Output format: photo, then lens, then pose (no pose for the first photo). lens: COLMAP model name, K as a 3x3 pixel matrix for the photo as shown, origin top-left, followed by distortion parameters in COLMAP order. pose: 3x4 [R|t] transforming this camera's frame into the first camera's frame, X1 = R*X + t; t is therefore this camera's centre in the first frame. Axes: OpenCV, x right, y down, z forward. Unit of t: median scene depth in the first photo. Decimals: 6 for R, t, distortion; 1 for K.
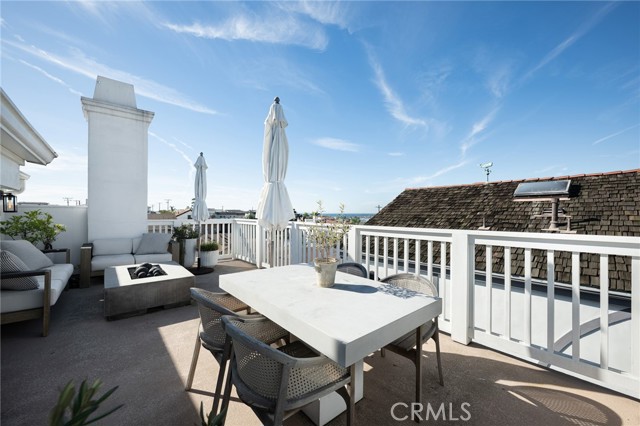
lens RADIAL K [[253.1, 0, 321.5], [0, 253.1, 212.7], [0, 0, 1]] dist [0.000166, -0.000464]
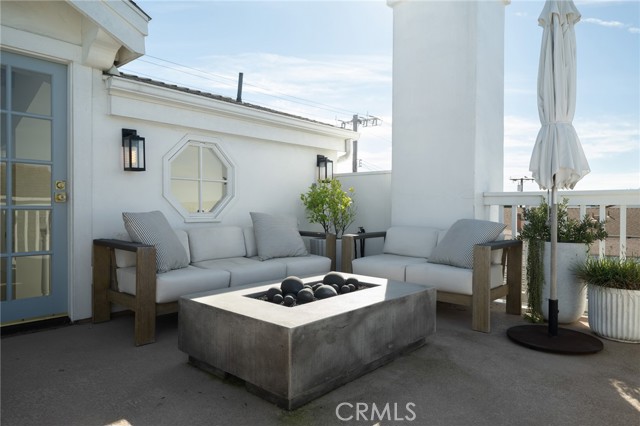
lens RADIAL K [[412.8, 0, 320.1], [0, 412.8, 214.5], [0, 0, 1]] dist [-0.006781, -0.006045]
pose [[0.121787, 0.009091, -0.992515, 0.011916], [-0.004901, 0.999951, 0.008558, 0.065591], [0.992544, 0.003822, 0.121826, 0.633046]]
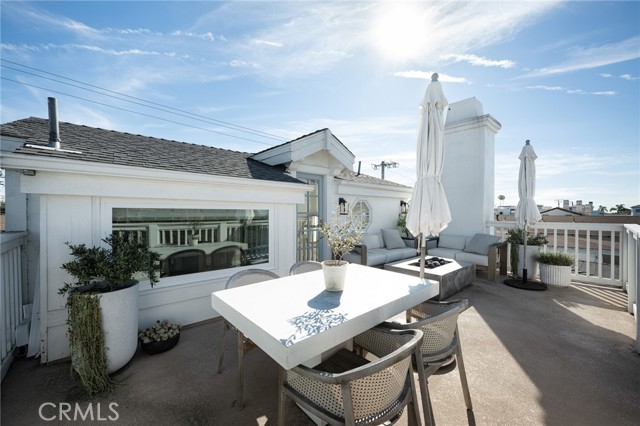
lens RADIAL K [[253.1, 0, 320.6], [0, 253.1, 214.8], [0, 0, 1]] dist [0.000166, -0.000464]
pose [[0.015593, 0.006345, -0.999858, 0.332019], [-0.003600, 0.999974, 0.006290, 0.000054], [0.999872, 0.003501, 0.015616, 0.319126]]
